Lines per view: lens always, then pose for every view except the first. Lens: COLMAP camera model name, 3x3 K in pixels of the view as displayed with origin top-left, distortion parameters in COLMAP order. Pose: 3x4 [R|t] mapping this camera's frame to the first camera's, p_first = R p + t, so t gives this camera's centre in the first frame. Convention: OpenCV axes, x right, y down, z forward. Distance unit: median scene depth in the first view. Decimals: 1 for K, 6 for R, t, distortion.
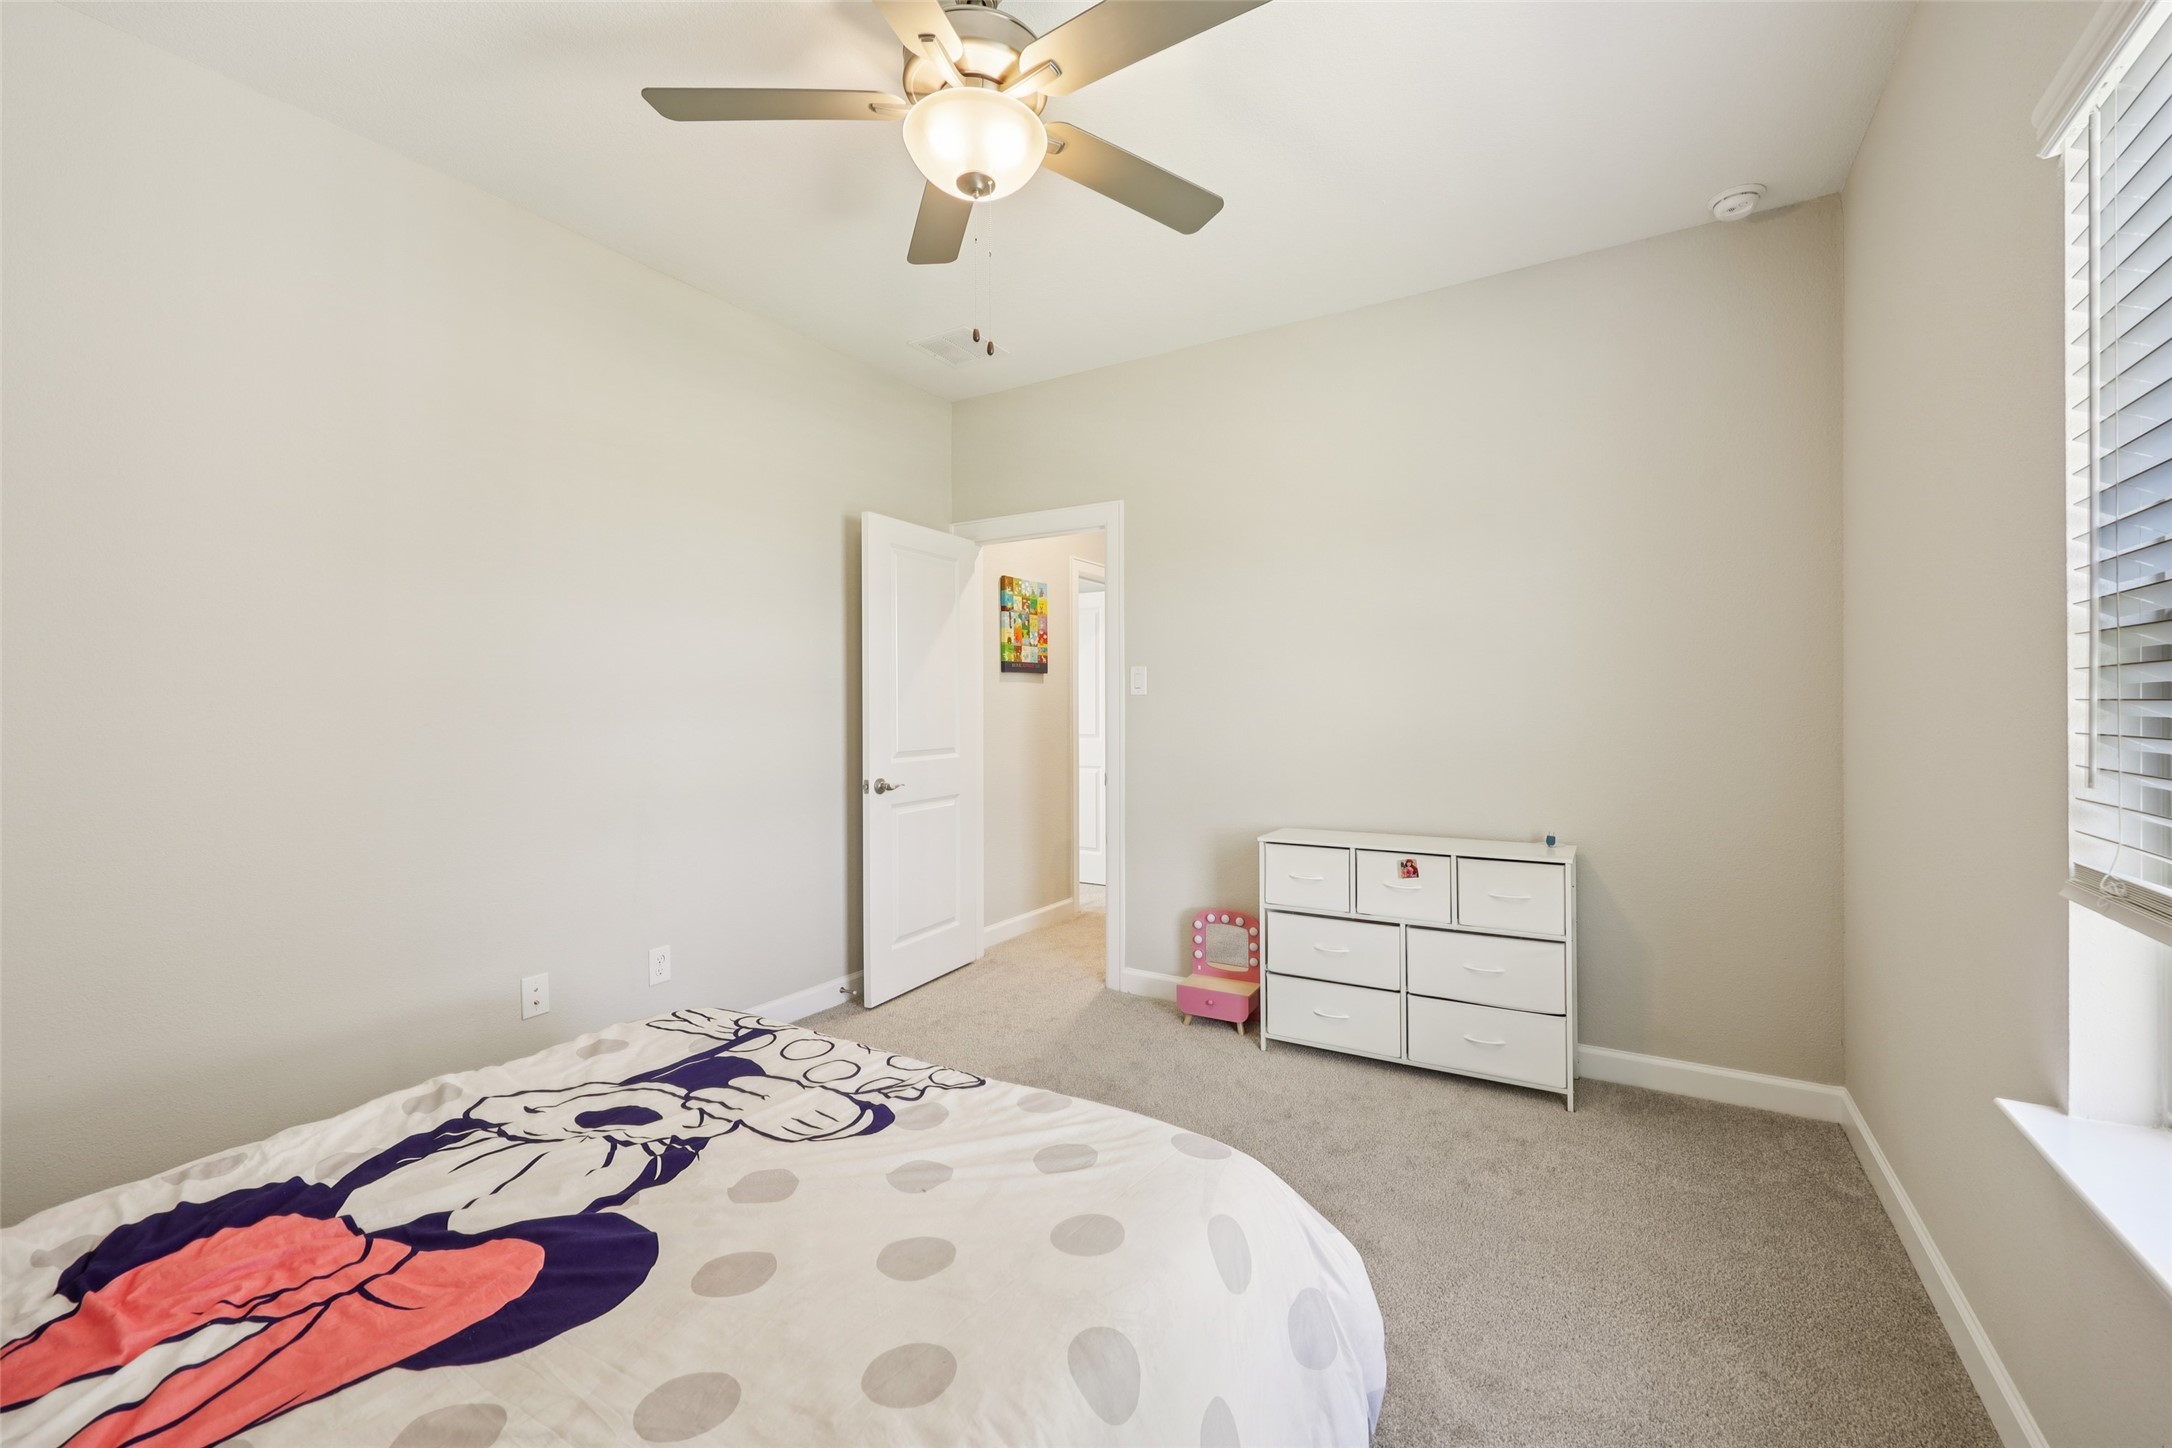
lens RADIAL K [[899.2, 0, 1086.9], [0, 899.2, 706.2], [0, 0, 1]] dist [0.001883, 0.000187]
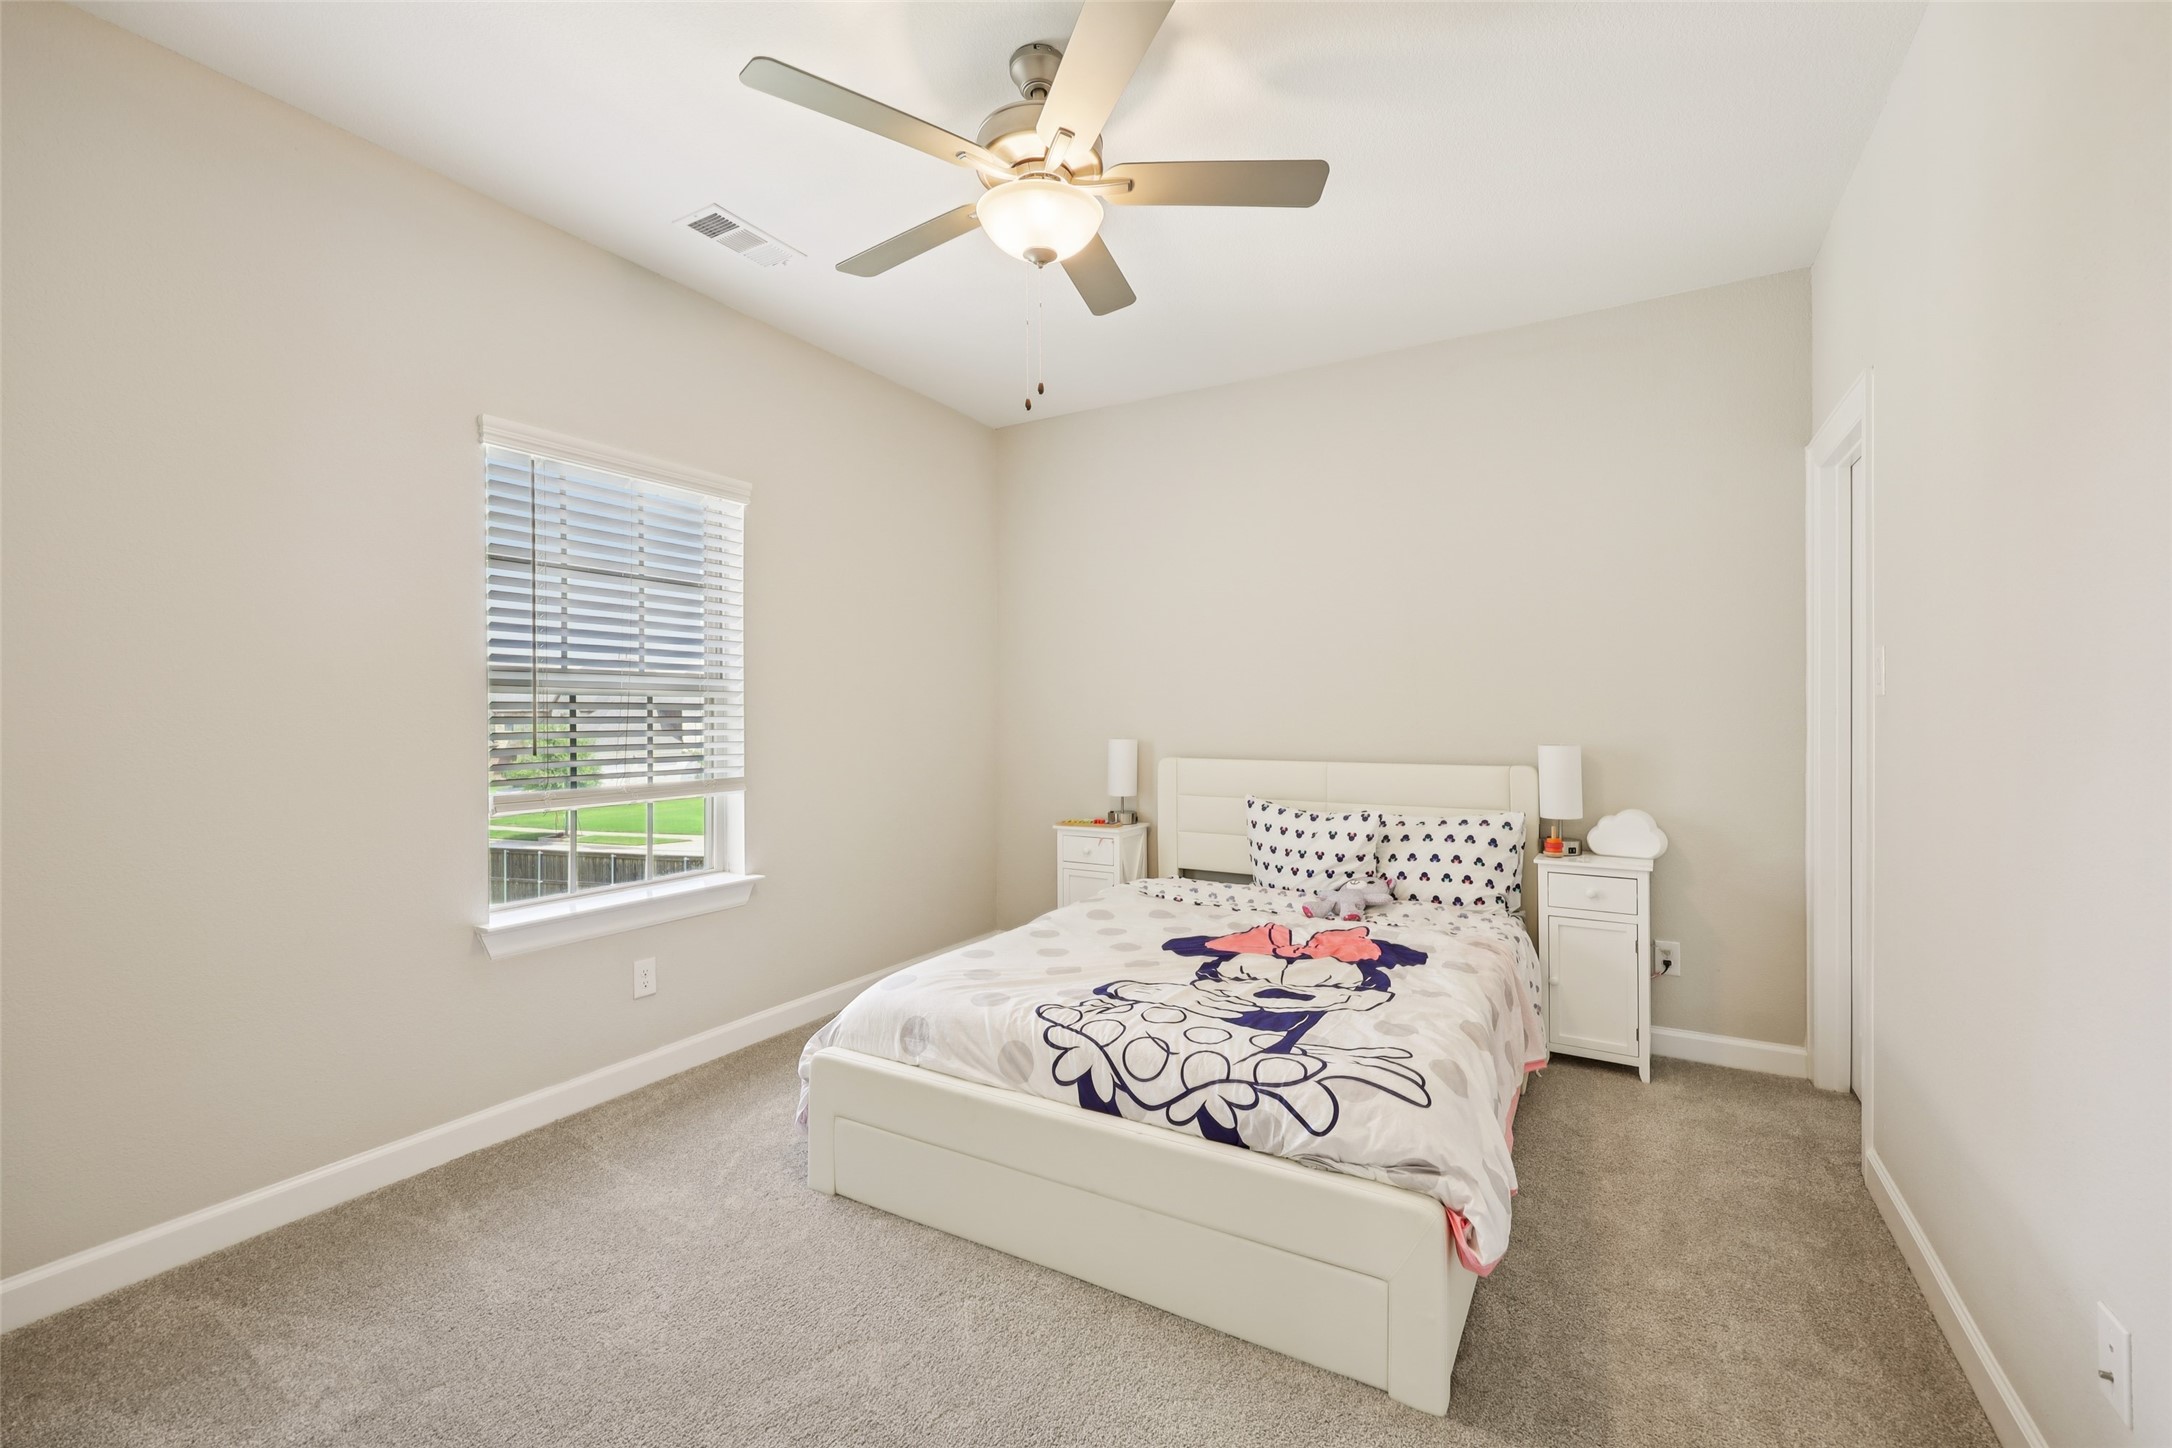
lens RADIAL K [[899.2, 0, 1086.9], [0, 899.2, 706.2], [0, 0, 1]] dist [0.001883, 0.000187]
pose [[-0.999874, 0.000153, -0.015843, -0.168804], [0.000328, 0.999939, -0.011078, 0.005976], [0.015840, -0.011081, -0.999813, 2.300470]]
